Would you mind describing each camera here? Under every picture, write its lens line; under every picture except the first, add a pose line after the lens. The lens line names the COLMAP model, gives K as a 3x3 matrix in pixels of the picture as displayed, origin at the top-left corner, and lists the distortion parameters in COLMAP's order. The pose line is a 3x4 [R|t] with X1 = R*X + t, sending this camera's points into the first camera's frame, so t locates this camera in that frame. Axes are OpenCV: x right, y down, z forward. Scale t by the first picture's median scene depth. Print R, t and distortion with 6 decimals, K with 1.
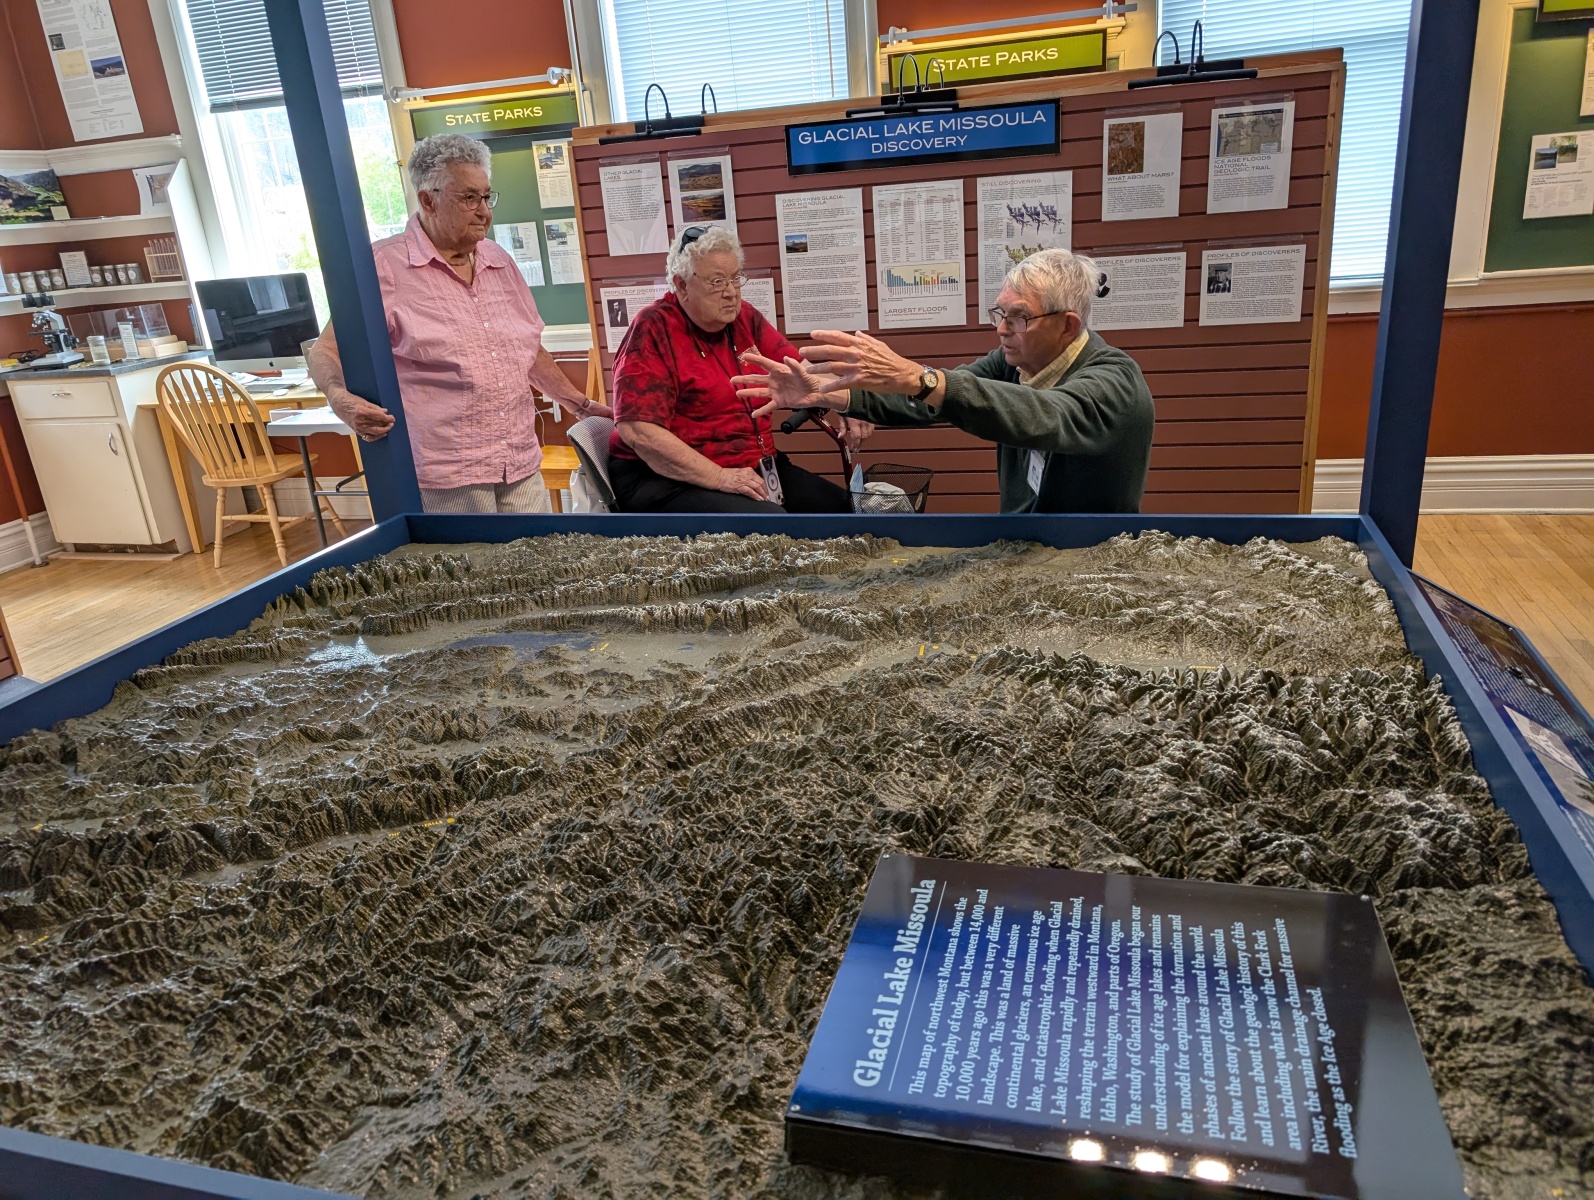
lens RADIAL K [[1103.1, 0, 799.5], [0, 1103.1, 601.5], [0, 0, 1]] dist [-0.009333, 0.000252]
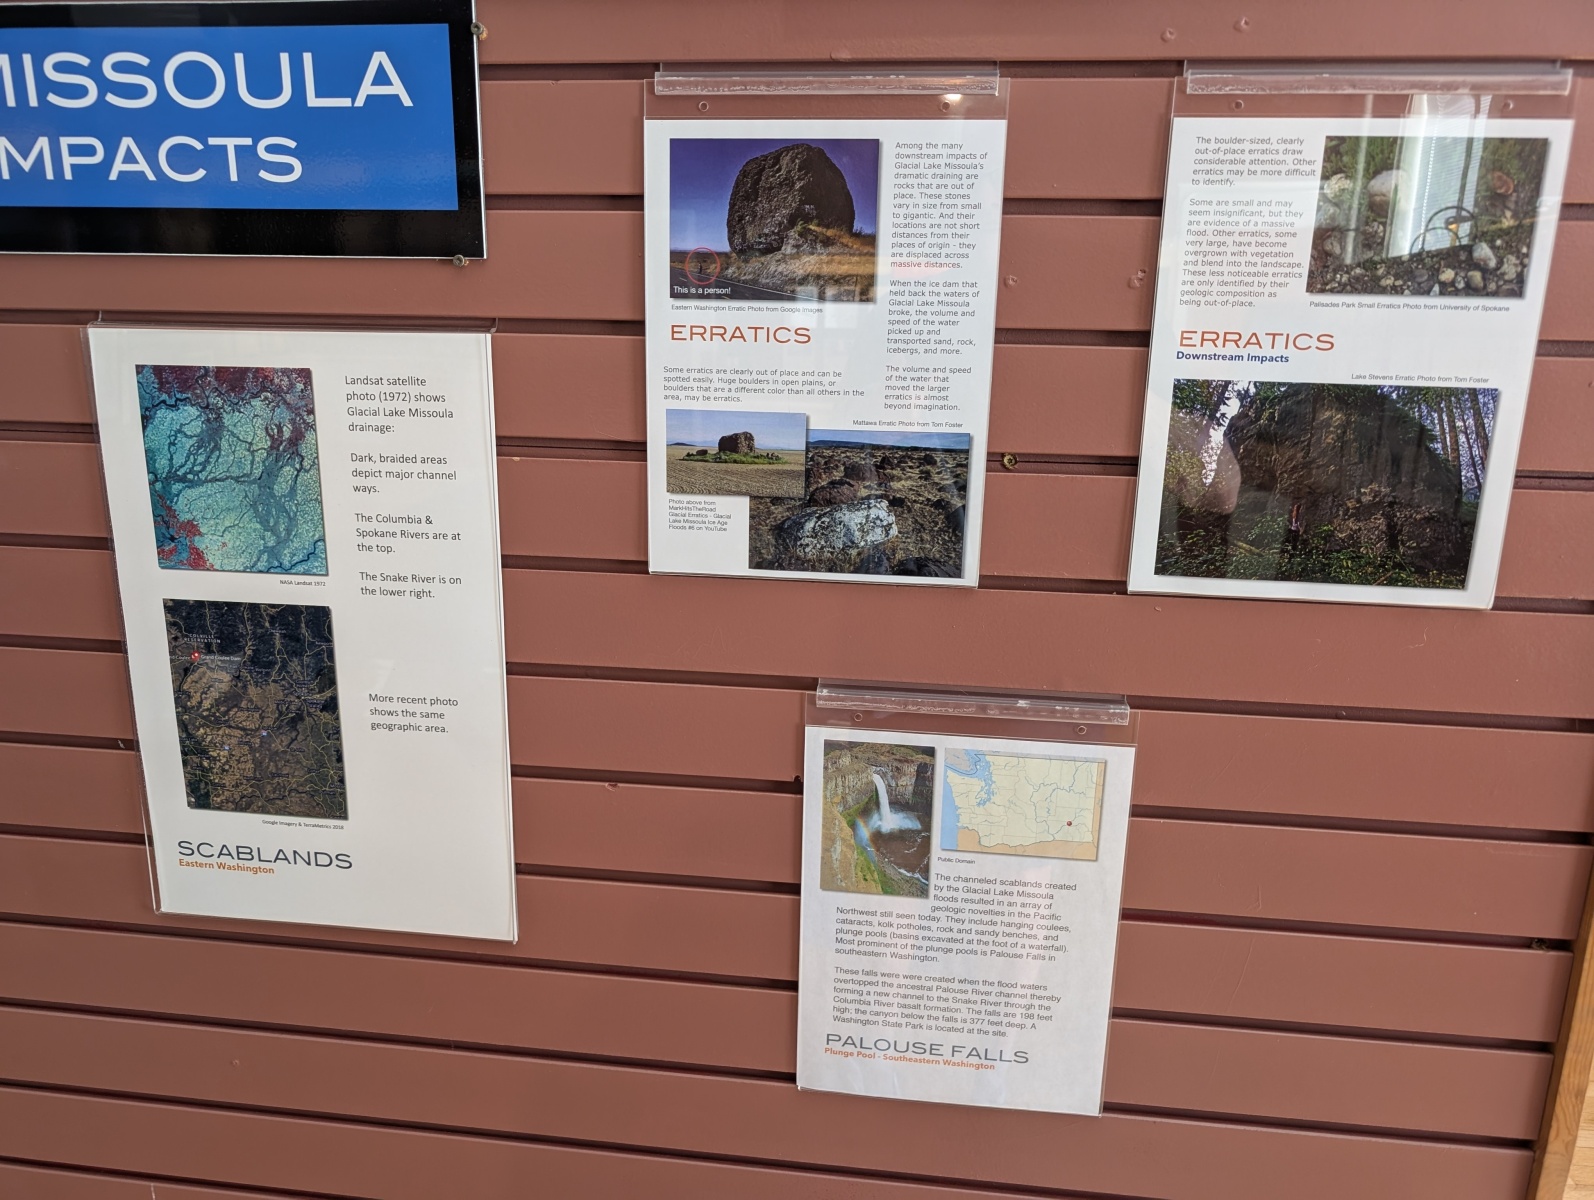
lens RADIAL K [[1103.1, 0, 792.3], [0, 1103.1, 605.9], [0, 0, 1]] dist [-0.009333, 0.000252]
pose [[0.981704, 0.055507, 0.182145, 0.267128], [-0.034487, 0.992579, -0.116607, -0.325243], [-0.187266, 0.108191, 0.976333, 0.806663]]
